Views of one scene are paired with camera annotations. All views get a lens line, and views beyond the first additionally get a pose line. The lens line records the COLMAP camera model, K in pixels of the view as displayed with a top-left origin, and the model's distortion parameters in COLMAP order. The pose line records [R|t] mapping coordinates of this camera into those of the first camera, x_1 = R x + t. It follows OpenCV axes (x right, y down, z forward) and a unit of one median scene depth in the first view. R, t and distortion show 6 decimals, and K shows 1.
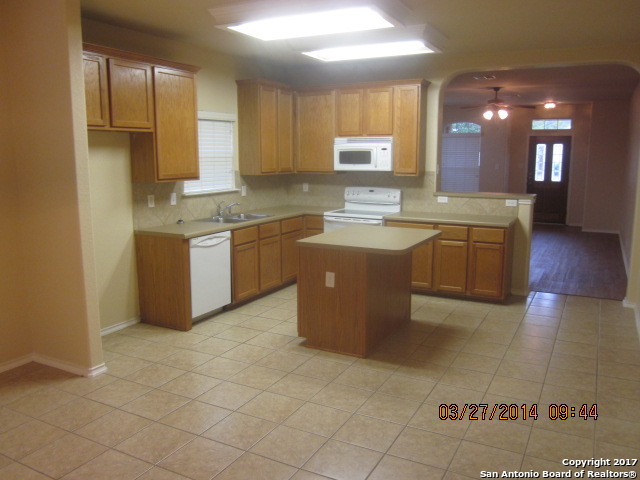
lens RADIAL K [[535.1, 0, 320.0], [0, 535.1, 238.4], [0, 0, 1]] dist [-0.031512, 0.001699]
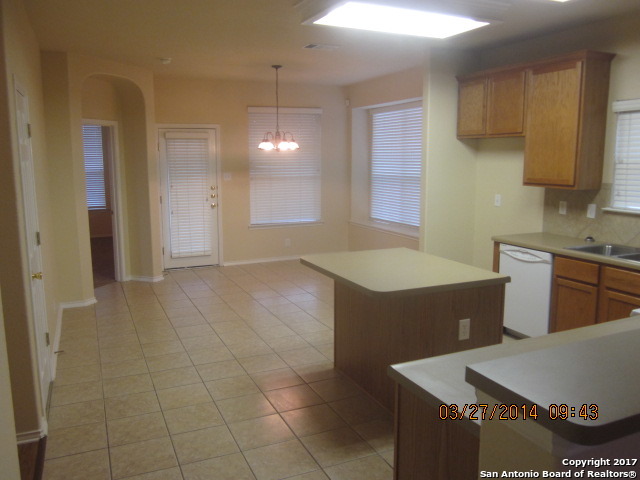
lens RADIAL K [[535.1, 0, 322.3], [0, 535.1, 242.0], [0, 0, 1]] dist [-0.031512, 0.001699]
pose [[-0.615478, 0.125040, -0.778172, 0.582432], [-0.123834, 0.959730, 0.252158, -0.167528], [0.778365, 0.251561, -0.575209, 1.049204]]
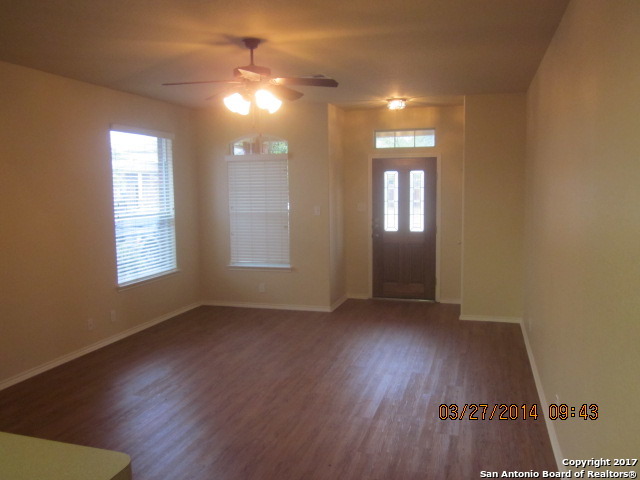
lens RADIAL K [[535.1, 0, 319.6], [0, 535.1, 238.4], [0, 0, 1]] dist [-0.031512, 0.001699]
pose [[0.980953, -0.032635, 0.191485, 0.220705], [0.043309, 0.997717, -0.051827, -0.073834], [-0.189356, 0.059133, 0.980126, 0.427470]]
